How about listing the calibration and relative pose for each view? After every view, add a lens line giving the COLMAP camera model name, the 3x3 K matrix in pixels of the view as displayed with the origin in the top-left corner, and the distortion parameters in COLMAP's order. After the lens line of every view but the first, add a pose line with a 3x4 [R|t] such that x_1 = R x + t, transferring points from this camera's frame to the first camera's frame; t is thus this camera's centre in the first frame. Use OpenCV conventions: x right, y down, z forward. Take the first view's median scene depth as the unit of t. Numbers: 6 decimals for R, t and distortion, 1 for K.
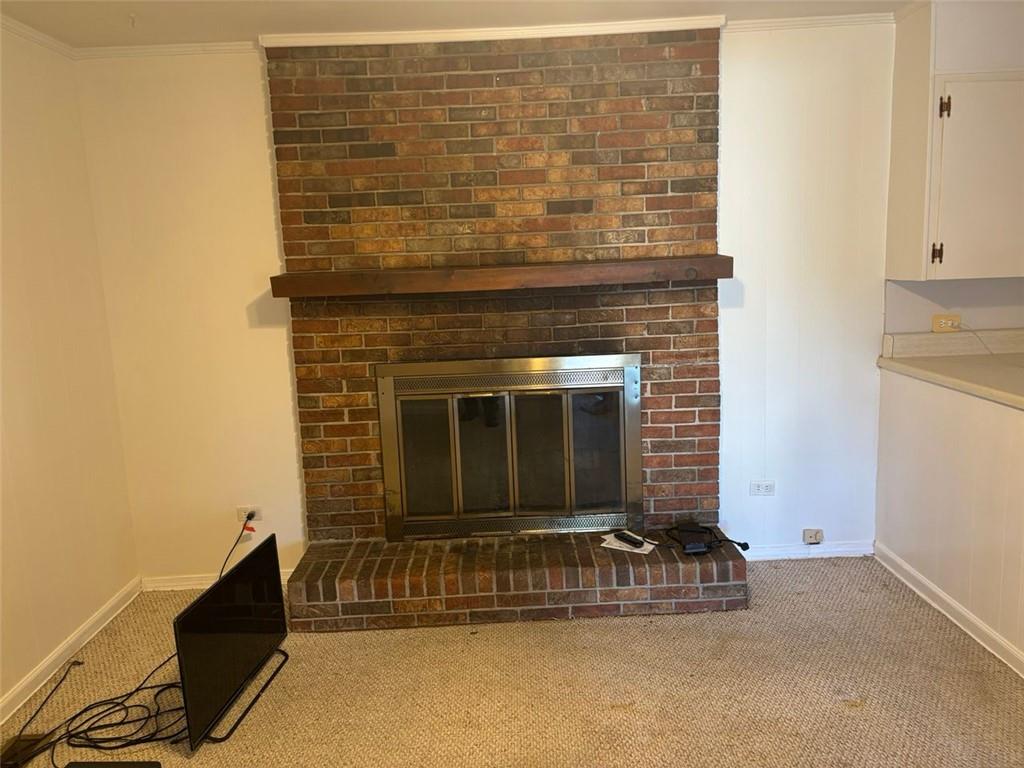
lens RADIAL K [[771.9, 0, 511.0], [0, 771.9, 382.7], [0, 0, 1]] dist [0.051844, -0.047741]
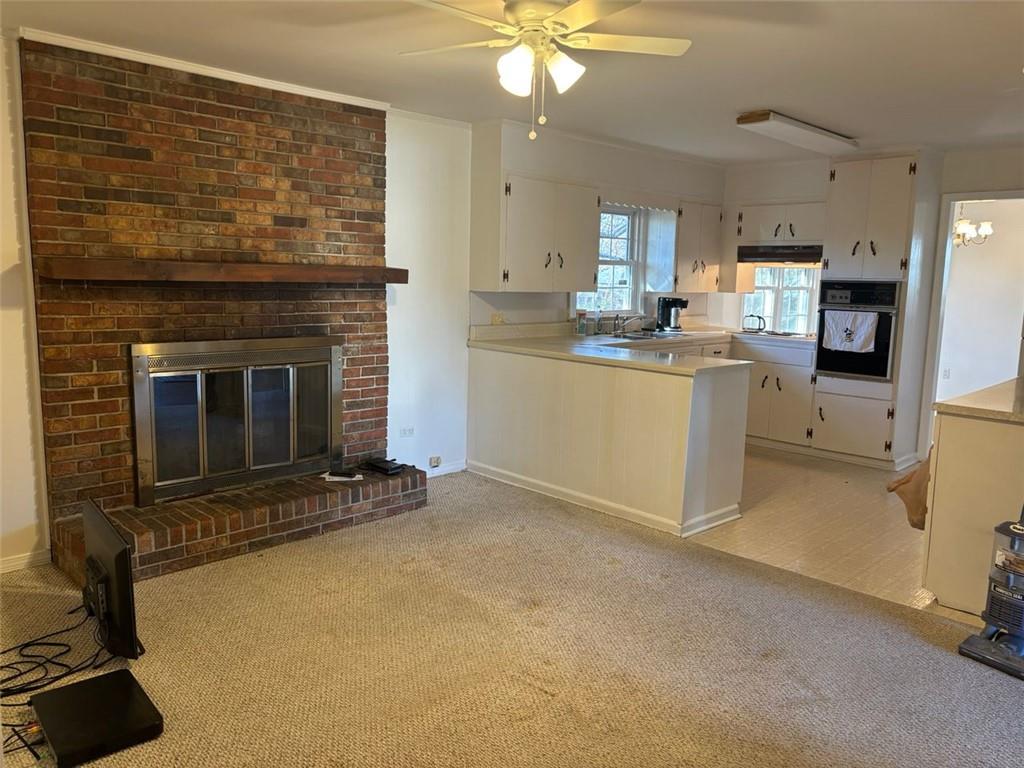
lens RADIAL K [[771.9, 0, 514.2], [0, 771.9, 387.5], [0, 0, 1]] dist [0.051844, -0.047741]
pose [[0.714850, -0.042884, 0.697961, -0.575793], [0.056557, 0.998394, 0.003418, 0.065979], [-0.696986, 0.037032, 0.716127, -0.179311]]
